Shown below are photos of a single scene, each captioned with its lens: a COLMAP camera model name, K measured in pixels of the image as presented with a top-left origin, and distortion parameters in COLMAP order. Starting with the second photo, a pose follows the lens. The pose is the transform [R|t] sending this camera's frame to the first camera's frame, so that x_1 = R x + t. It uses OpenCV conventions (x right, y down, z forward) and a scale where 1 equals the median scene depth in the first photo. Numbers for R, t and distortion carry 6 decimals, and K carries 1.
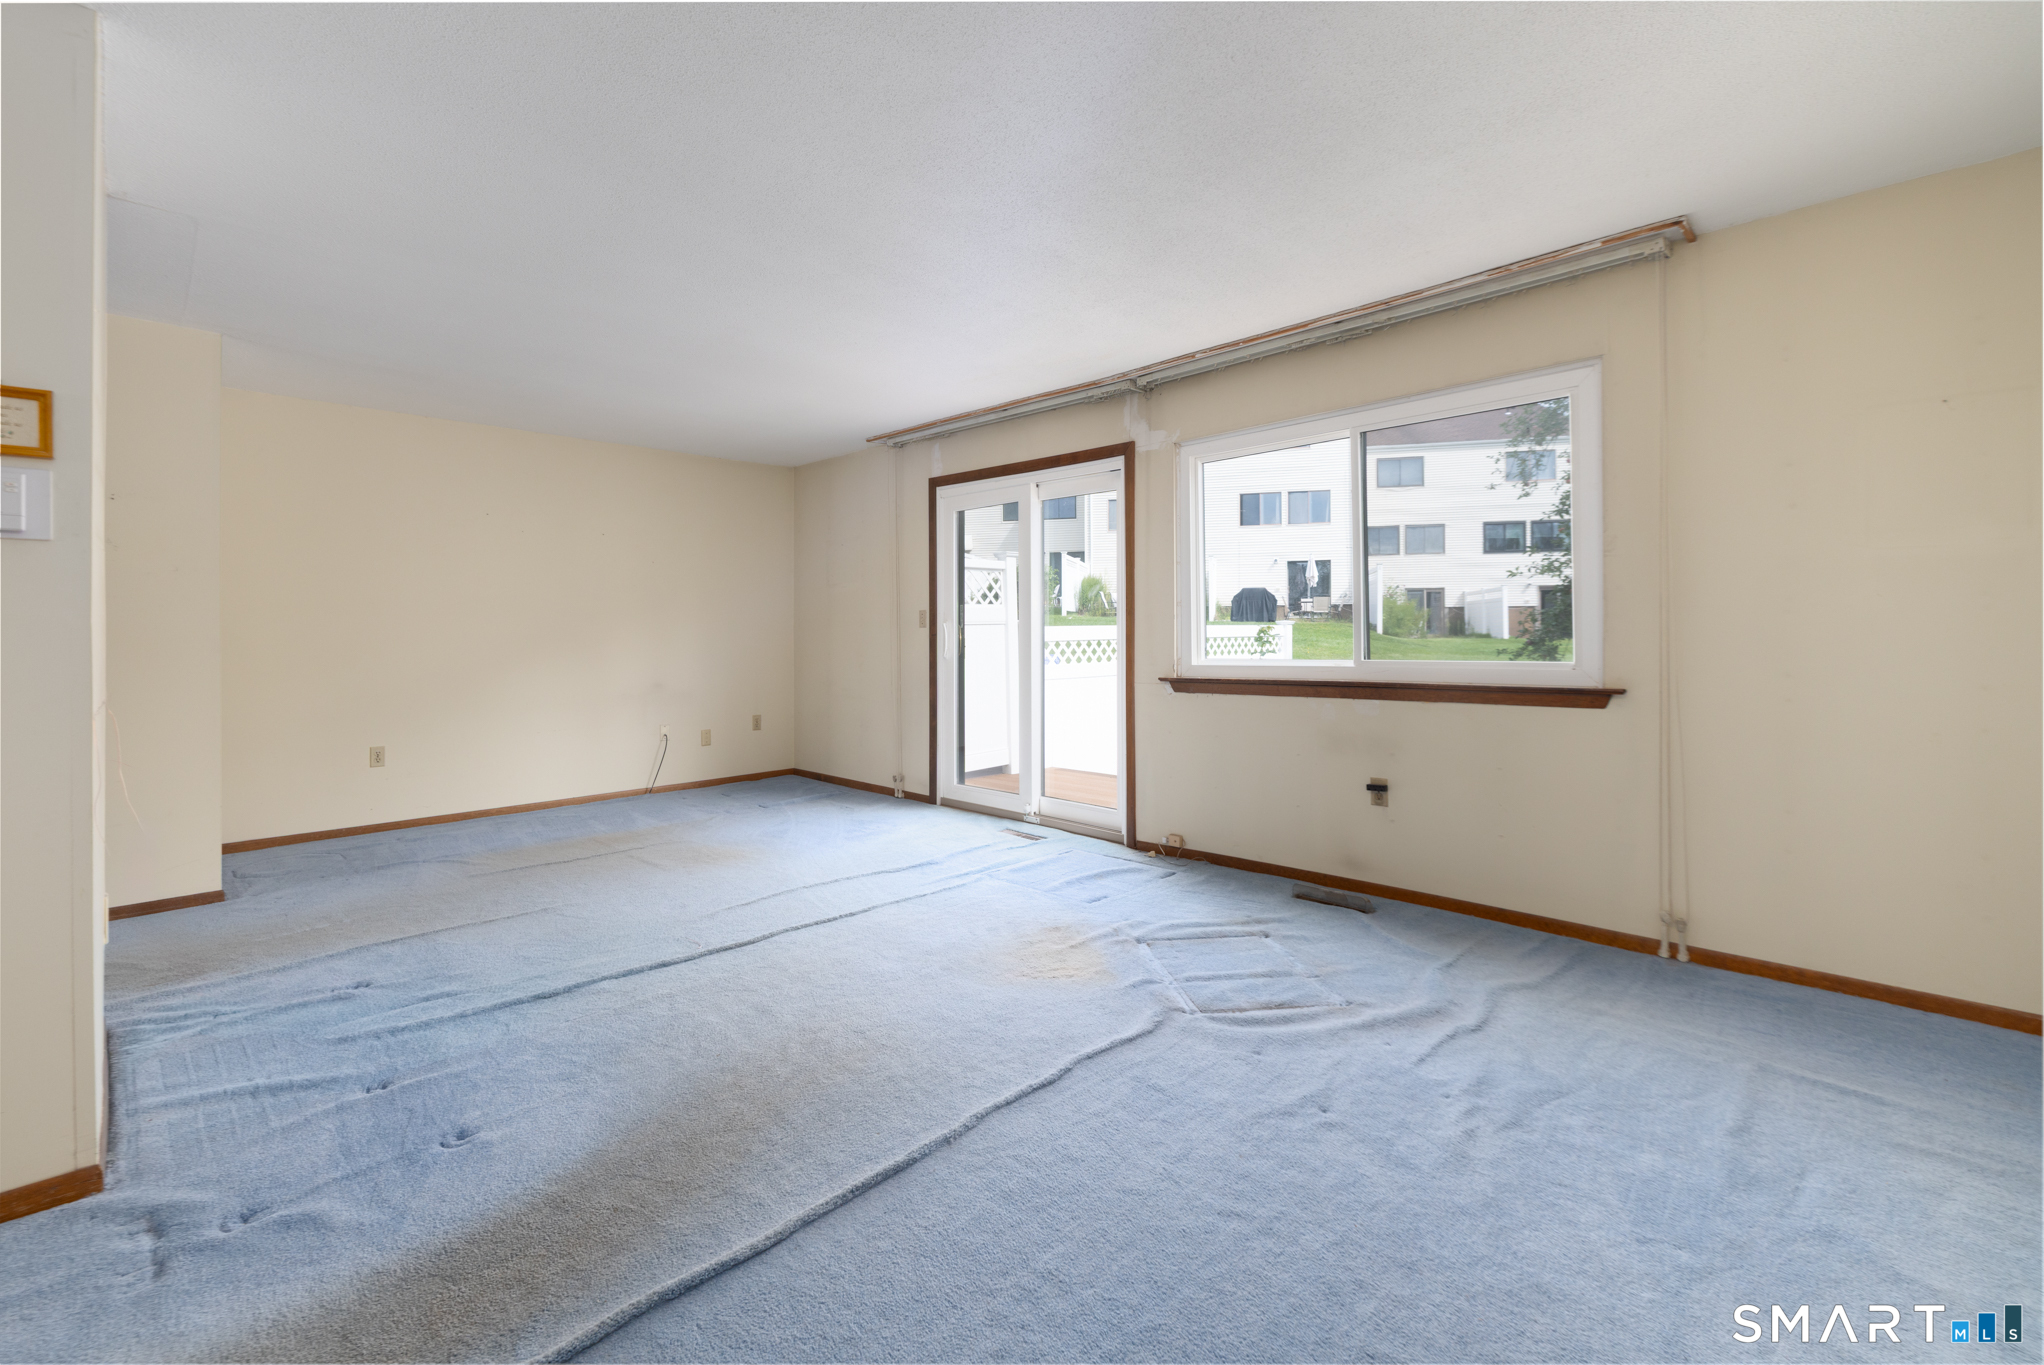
lens RADIAL K [[882.6, 0, 986.5], [0, 882.6, 614.1], [0, 0, 1]] dist [0.002972, 0.000436]
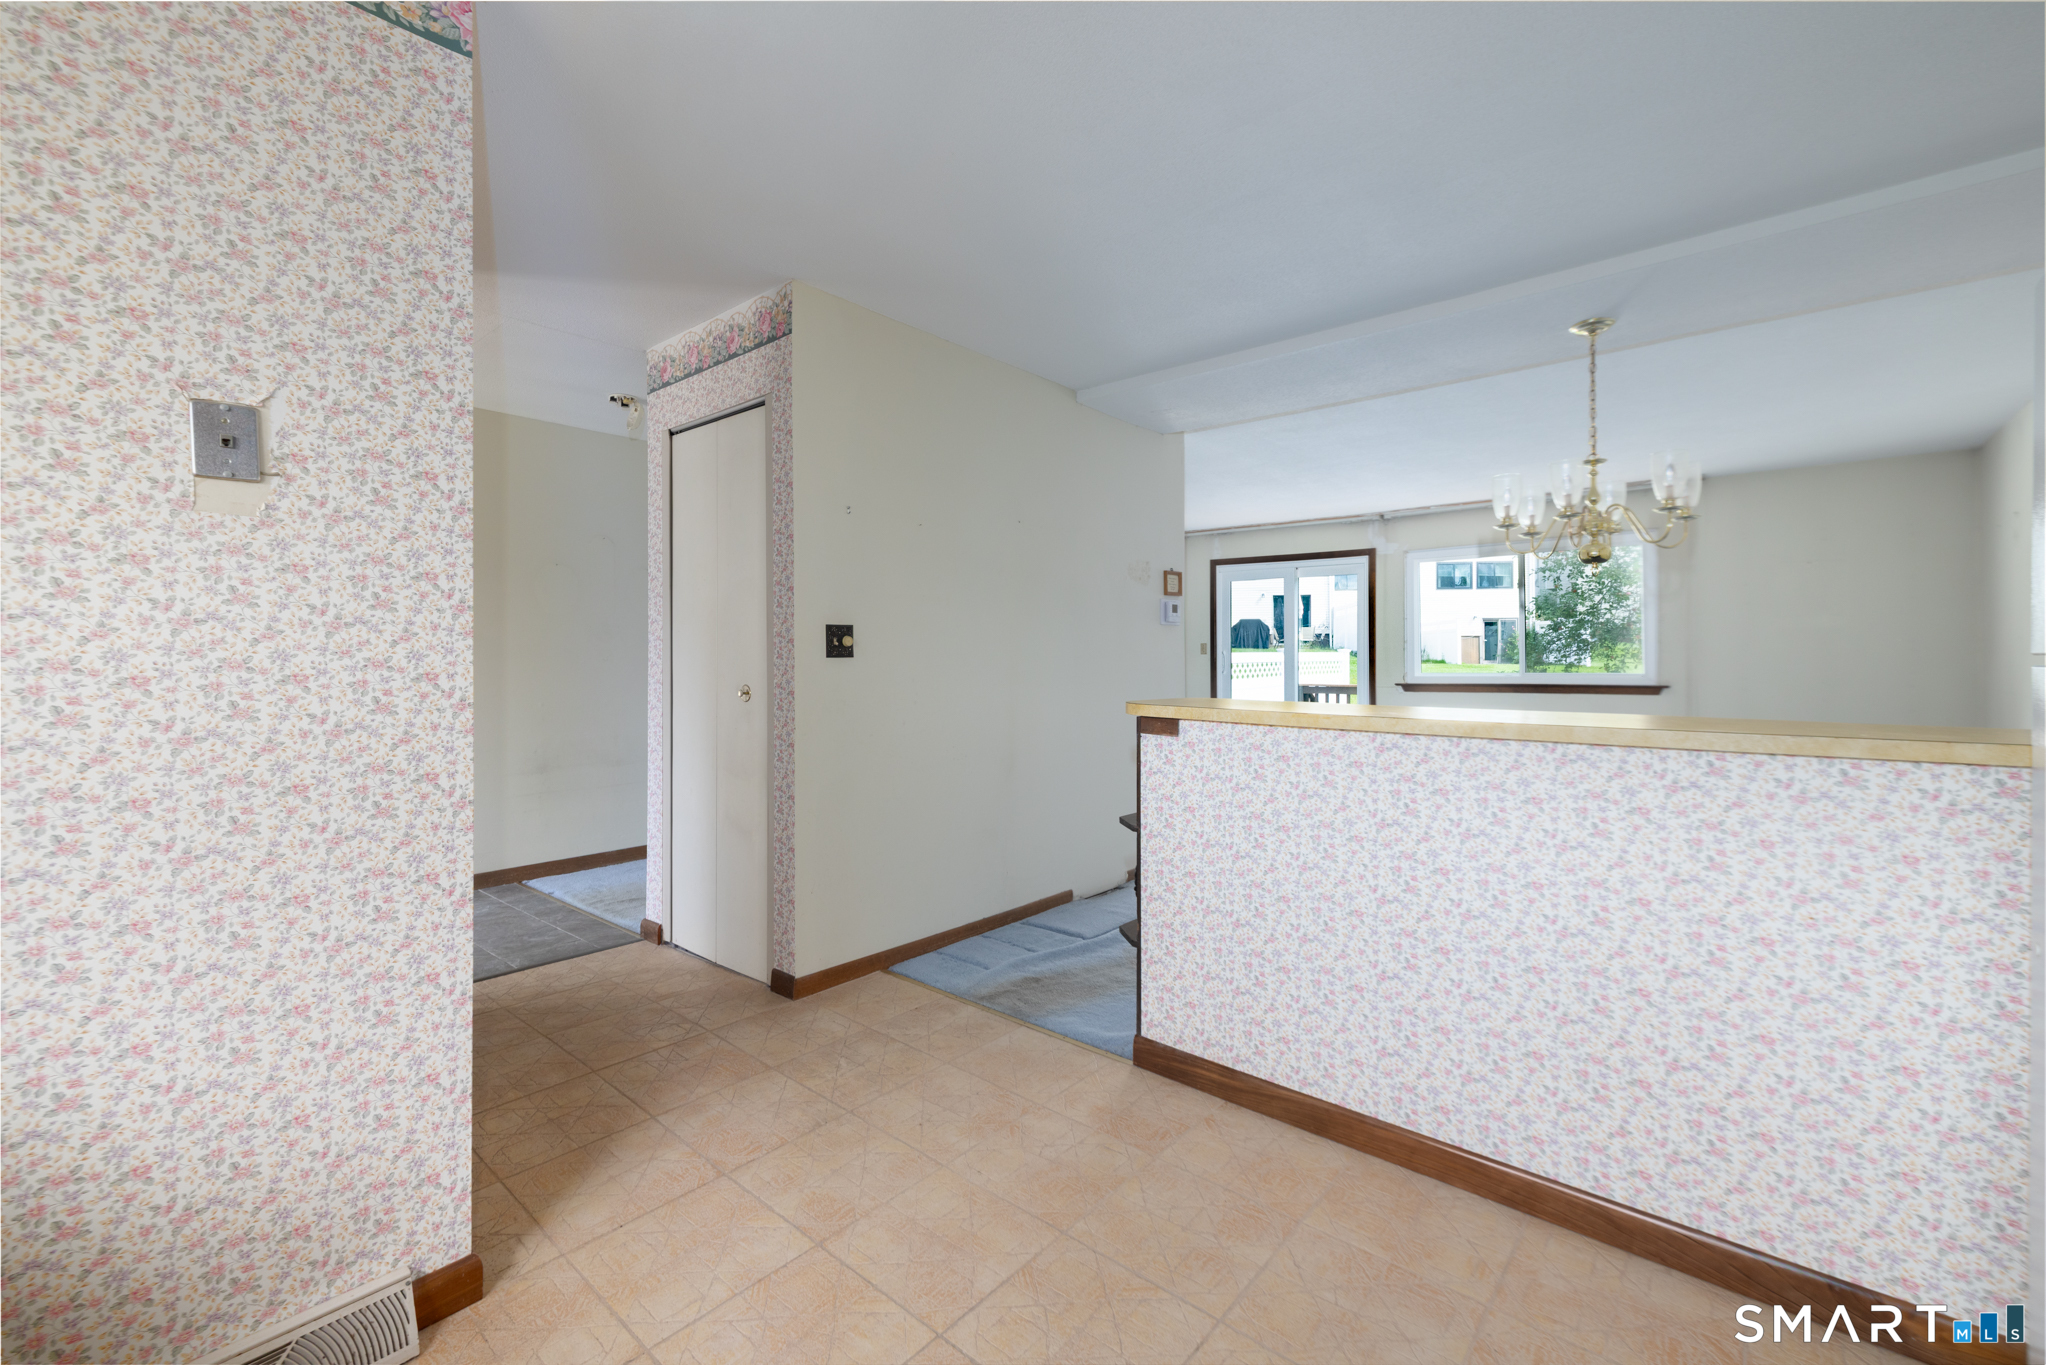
lens RADIAL K [[855.6, 0, 996.9], [0, 855.6, 644.2], [0, 0, 1]] dist [-0.001285, 0.000217]
pose [[0.997469, 0.005117, 0.070914, -0.686743], [-0.005600, 0.999962, 0.006614, -0.013025], [-0.070877, -0.006995, 0.997461, -0.620033]]
